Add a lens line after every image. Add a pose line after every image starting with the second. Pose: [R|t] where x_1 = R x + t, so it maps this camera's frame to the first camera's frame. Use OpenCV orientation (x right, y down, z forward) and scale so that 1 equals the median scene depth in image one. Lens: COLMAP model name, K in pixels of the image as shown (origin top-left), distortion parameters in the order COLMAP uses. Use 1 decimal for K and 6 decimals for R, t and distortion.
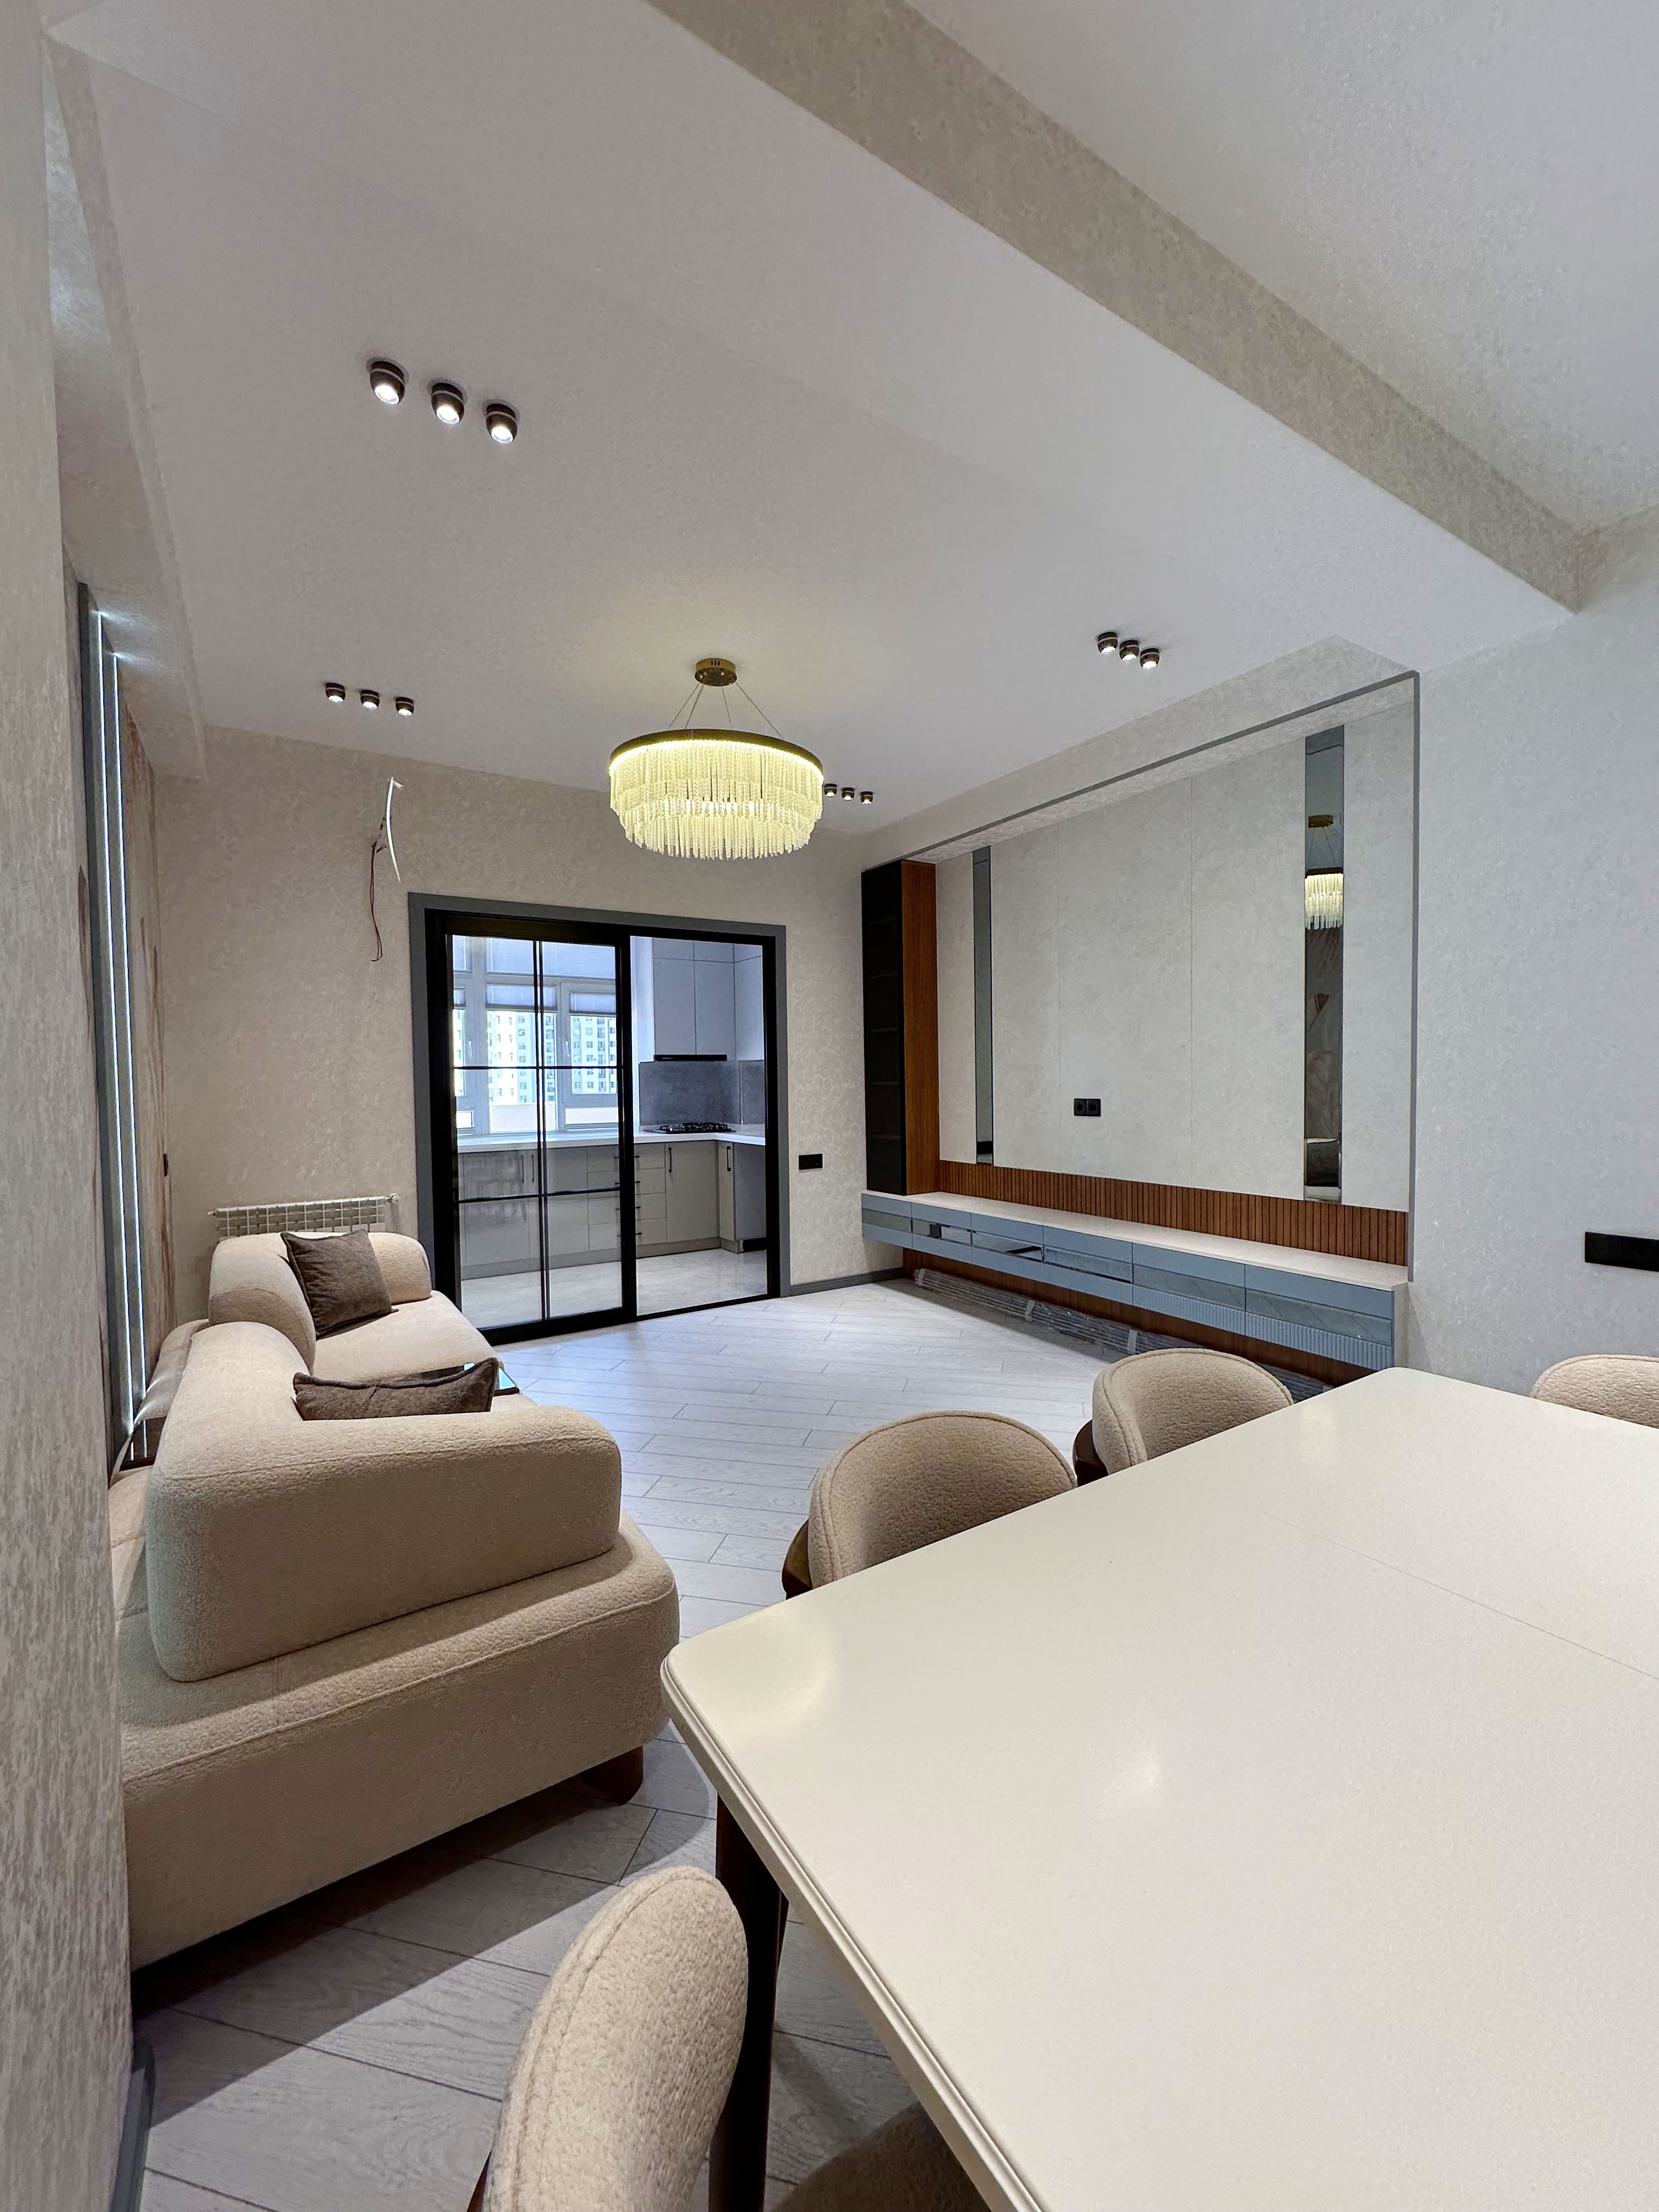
lens RADIAL K [[883.1, 0, 829.5], [0, 883.1, 1106.0], [0, 0, 1]] dist [-0.001859, 0.000930]
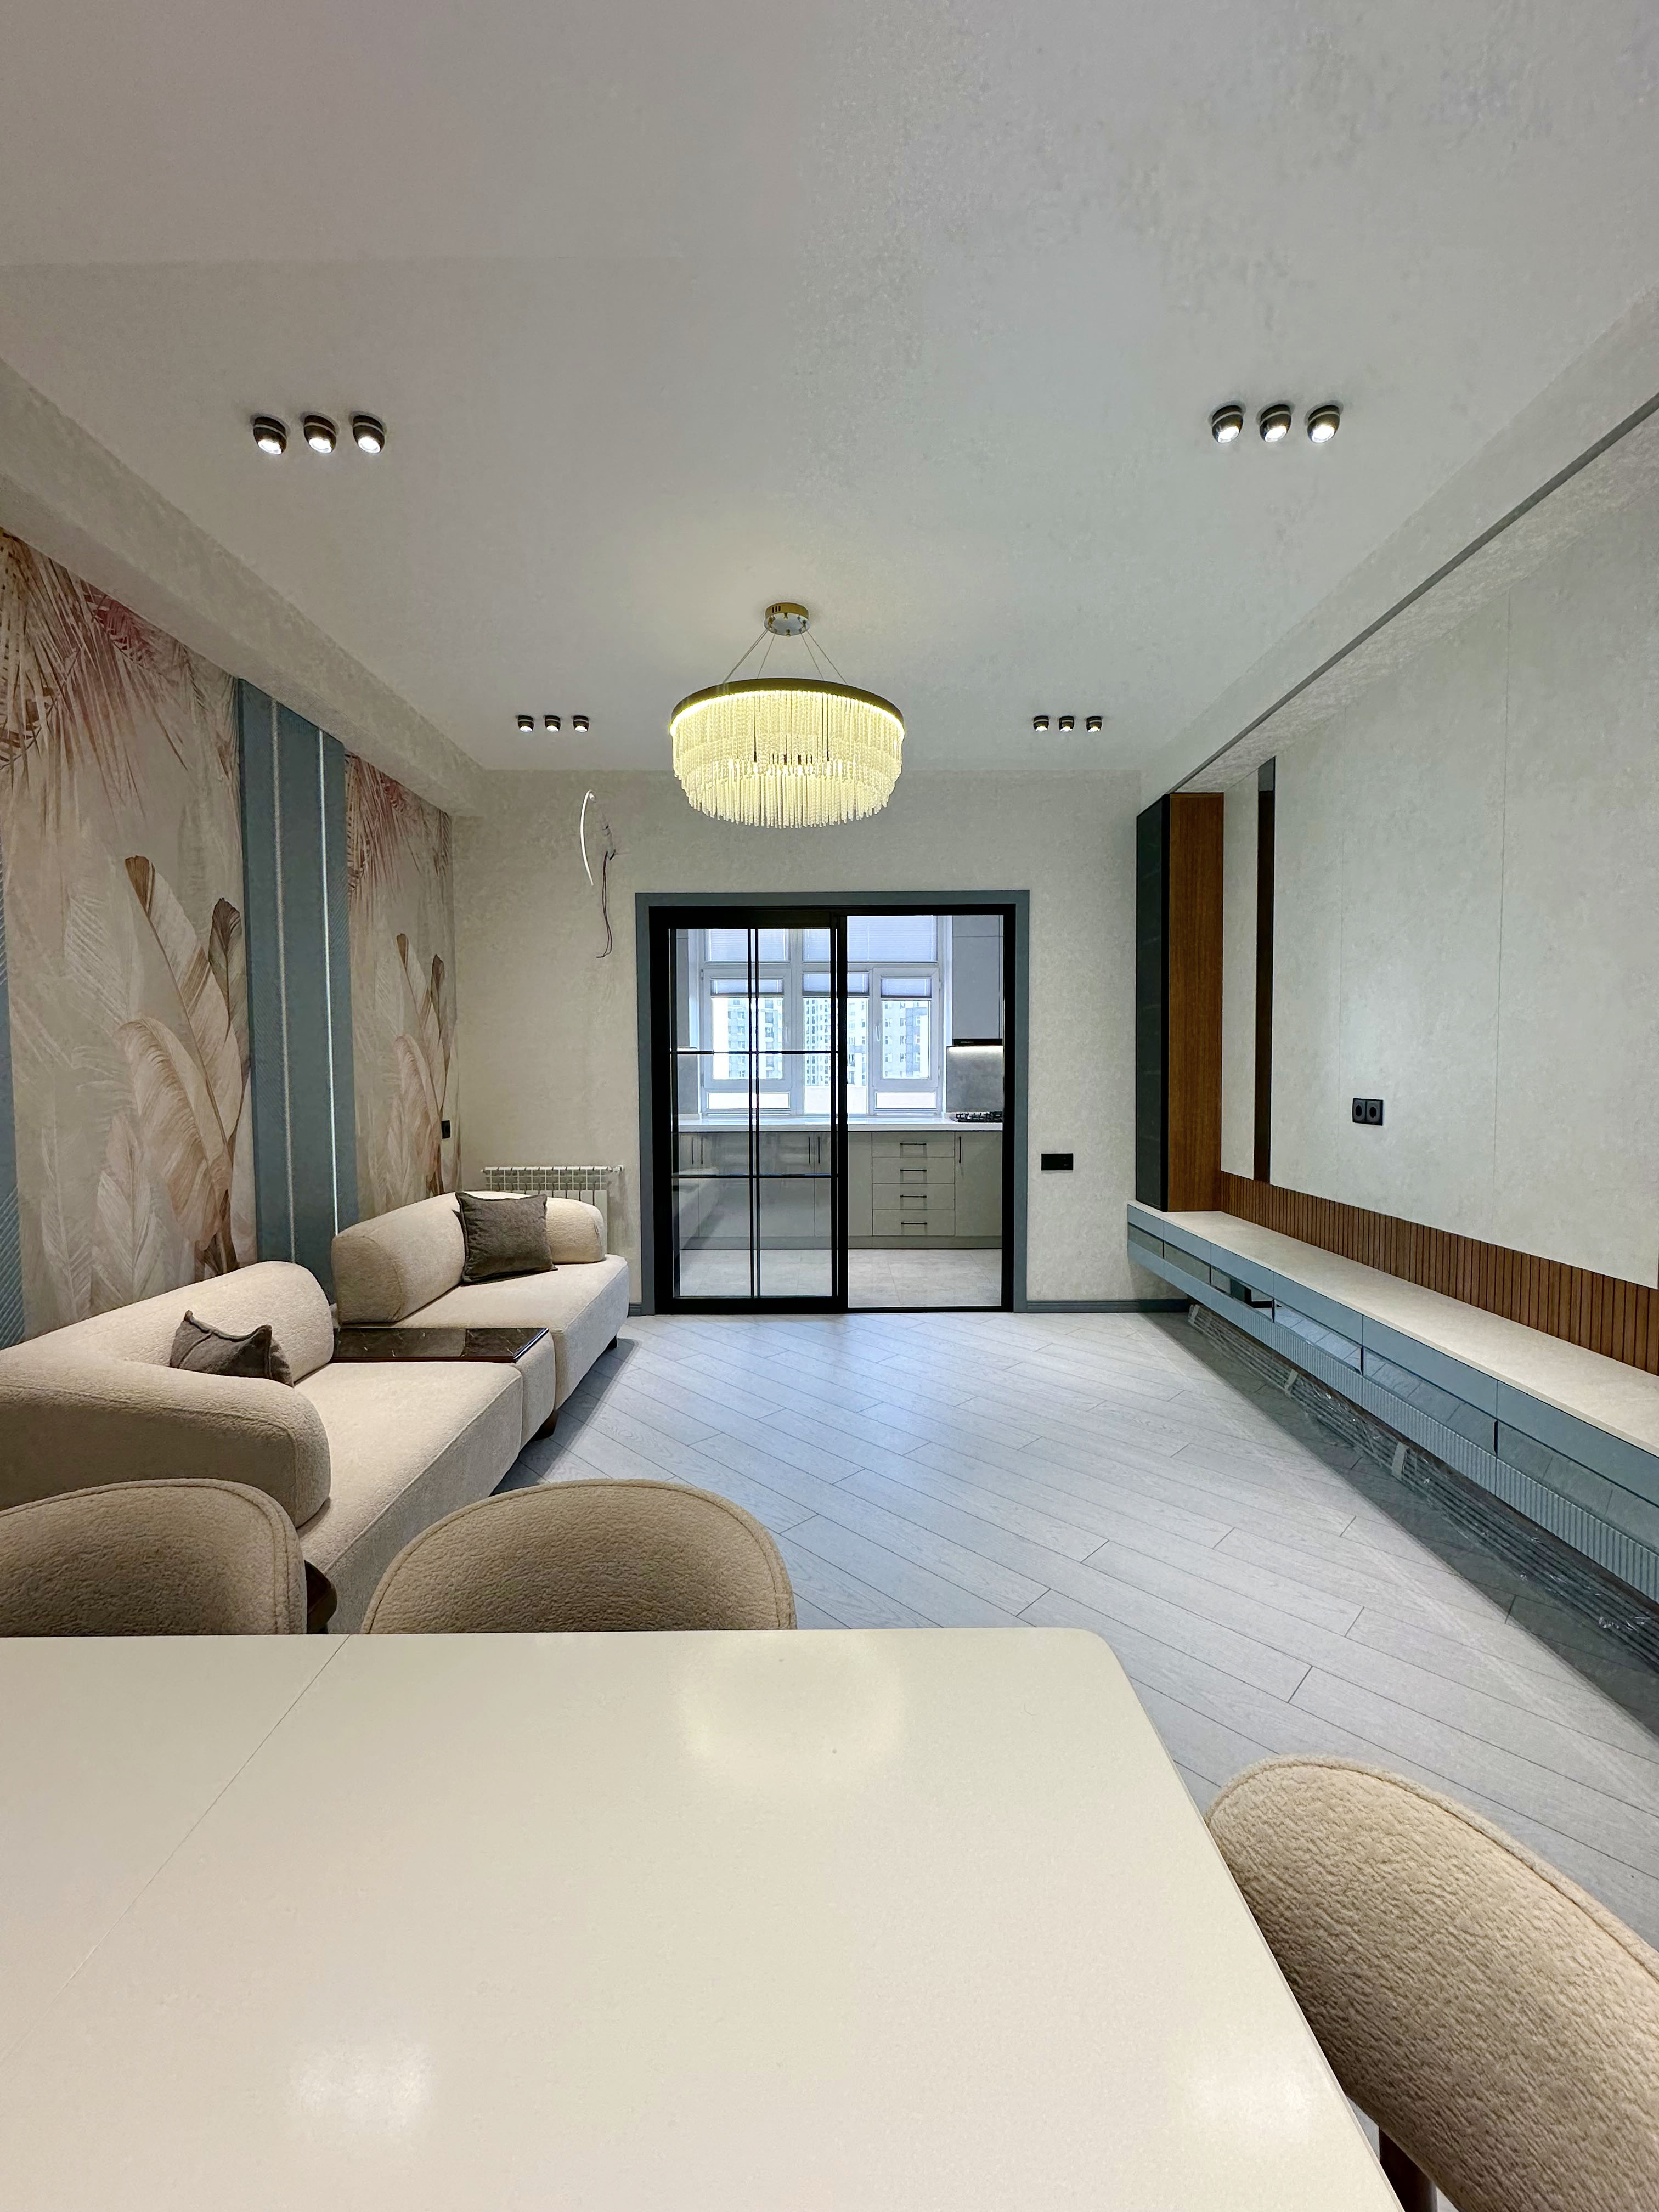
lens RADIAL K [[883.1, 0, 829.5], [0, 883.1, 1106.0], [0, 0, 1]] dist [-0.001859, 0.000930]
pose [[0.844216, 0.034121, -0.534917, 0.285698], [-0.023901, 0.999375, 0.026026, -0.009735], [0.535471, -0.009187, 0.844504, 0.173310]]
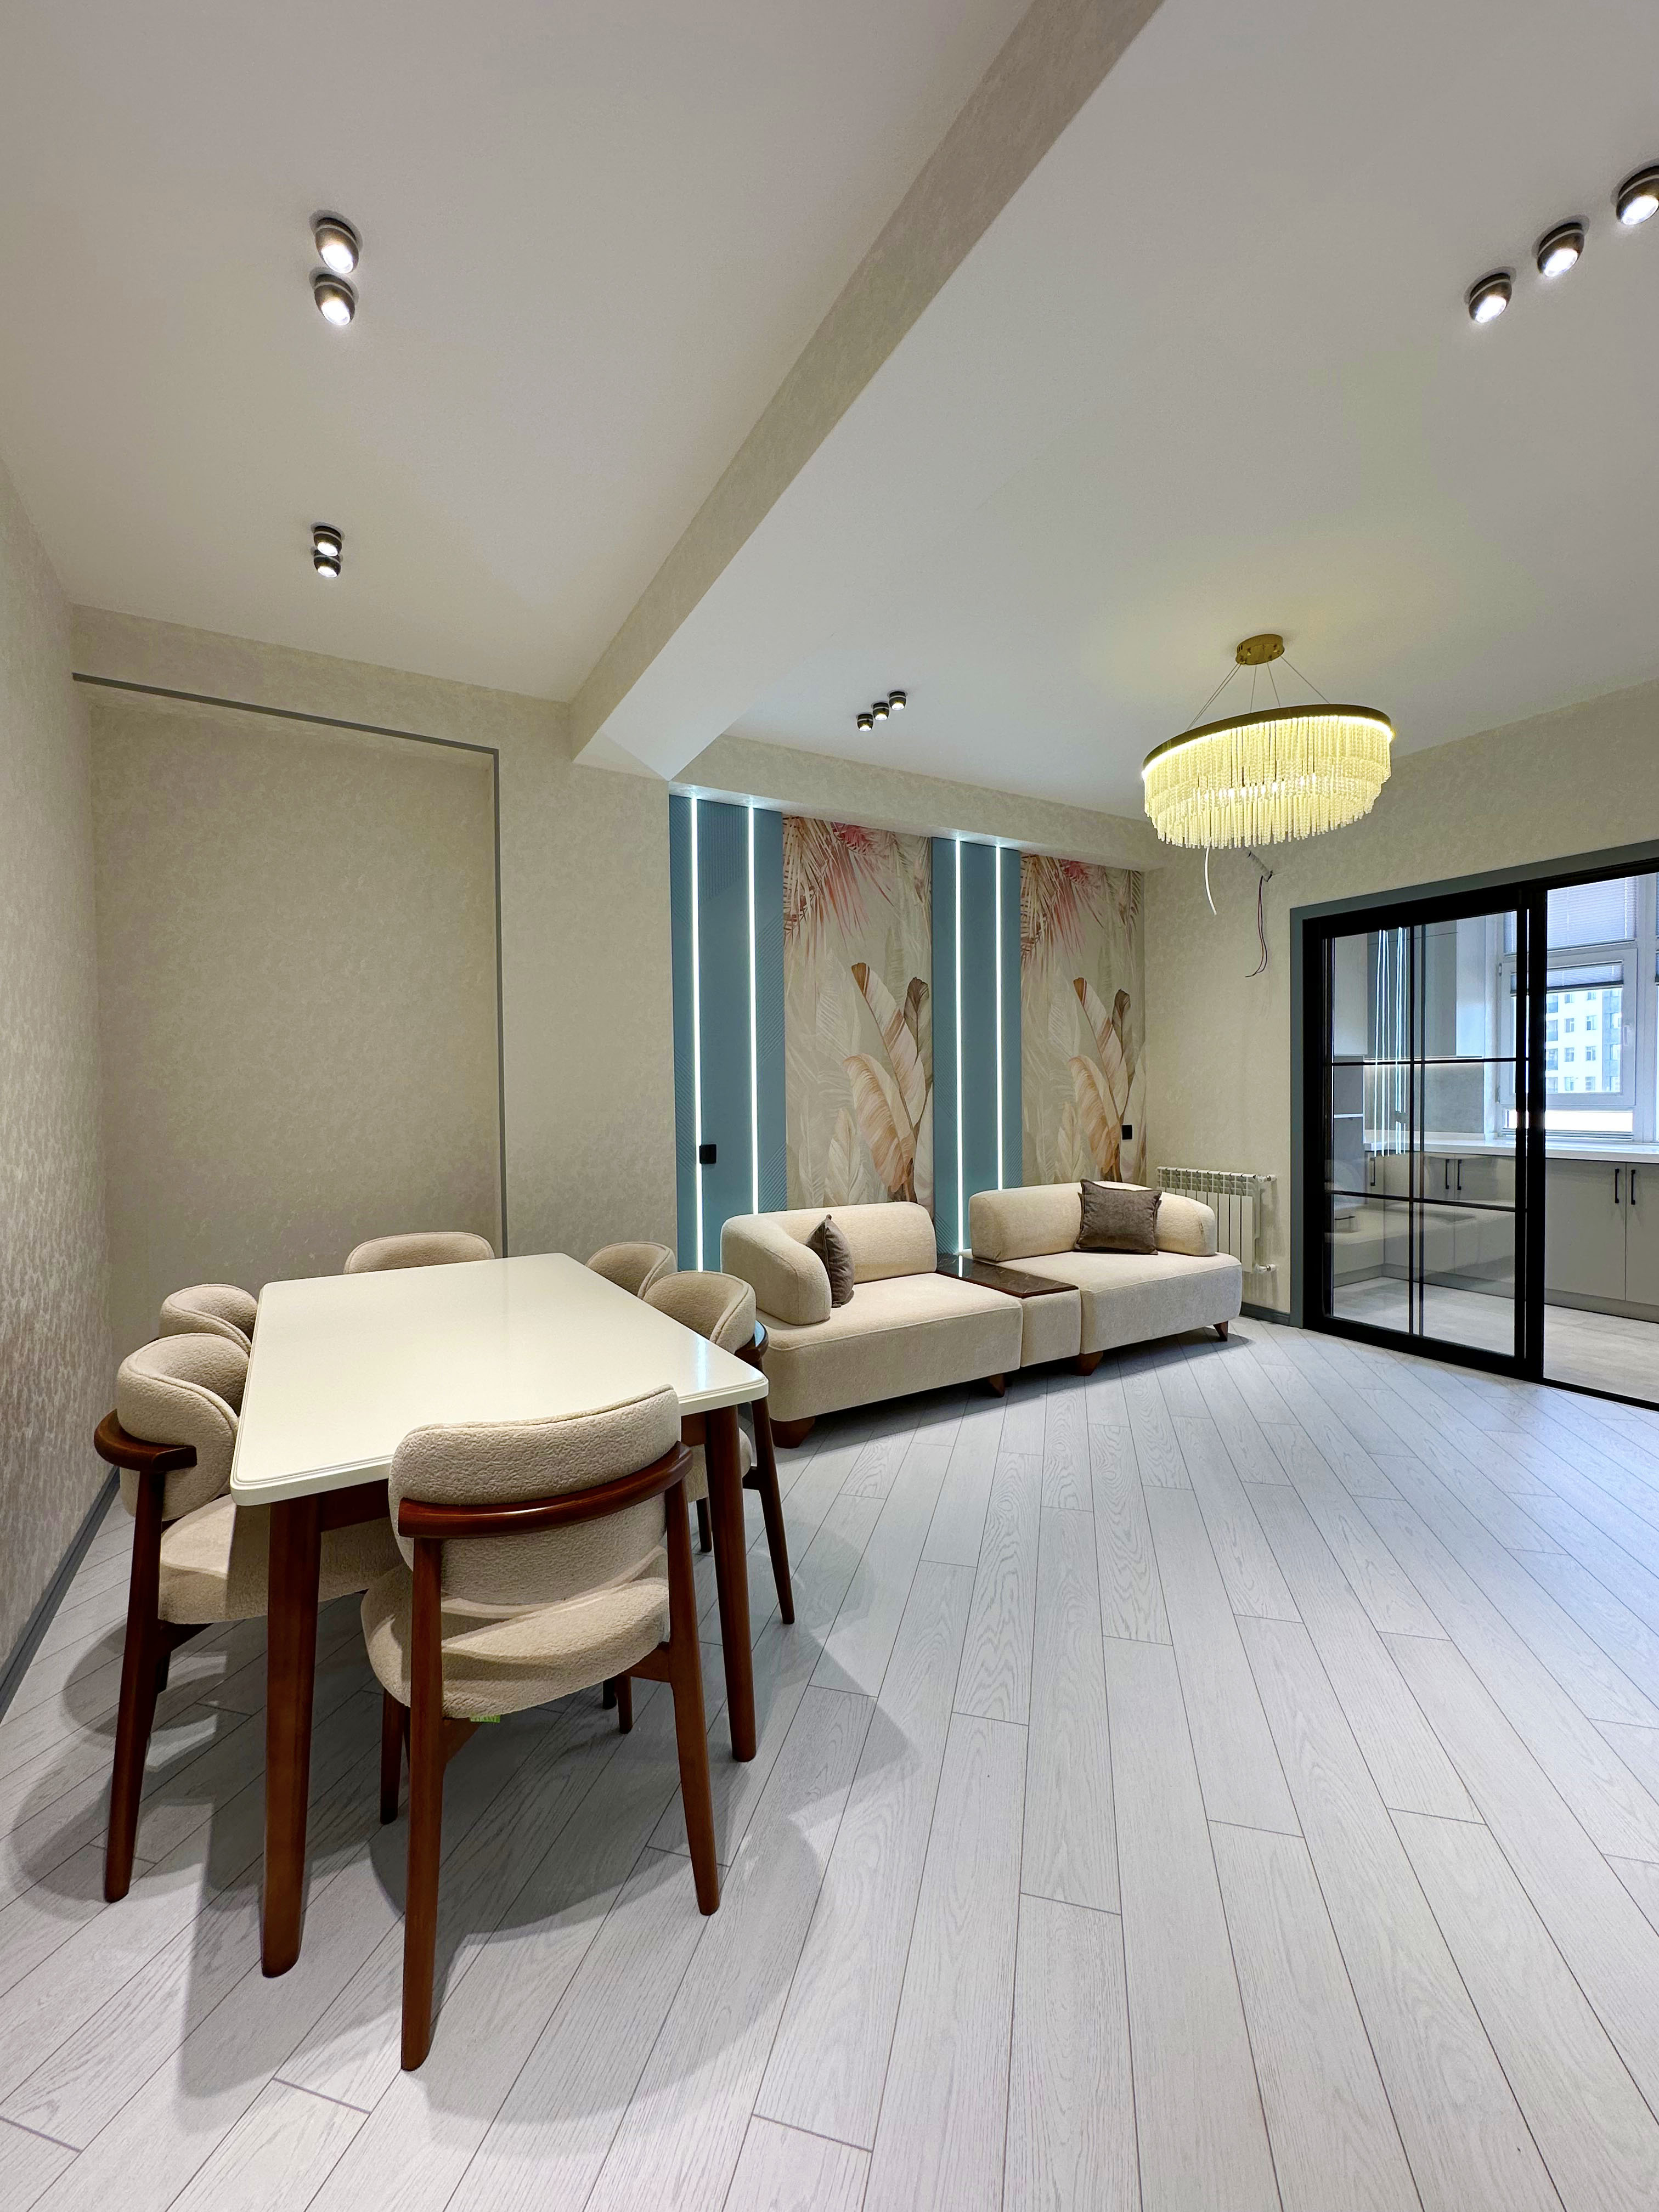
lens RADIAL K [[883.1, 0, 829.5], [0, 883.1, 1106.0], [0, 0, 1]] dist [-0.001859, 0.000930]
pose [[-0.033811, 0.032661, -0.998894, 0.590661], [-0.021710, 0.999206, 0.033406, -0.014374], [0.999192, 0.022816, -0.033076, 0.402426]]
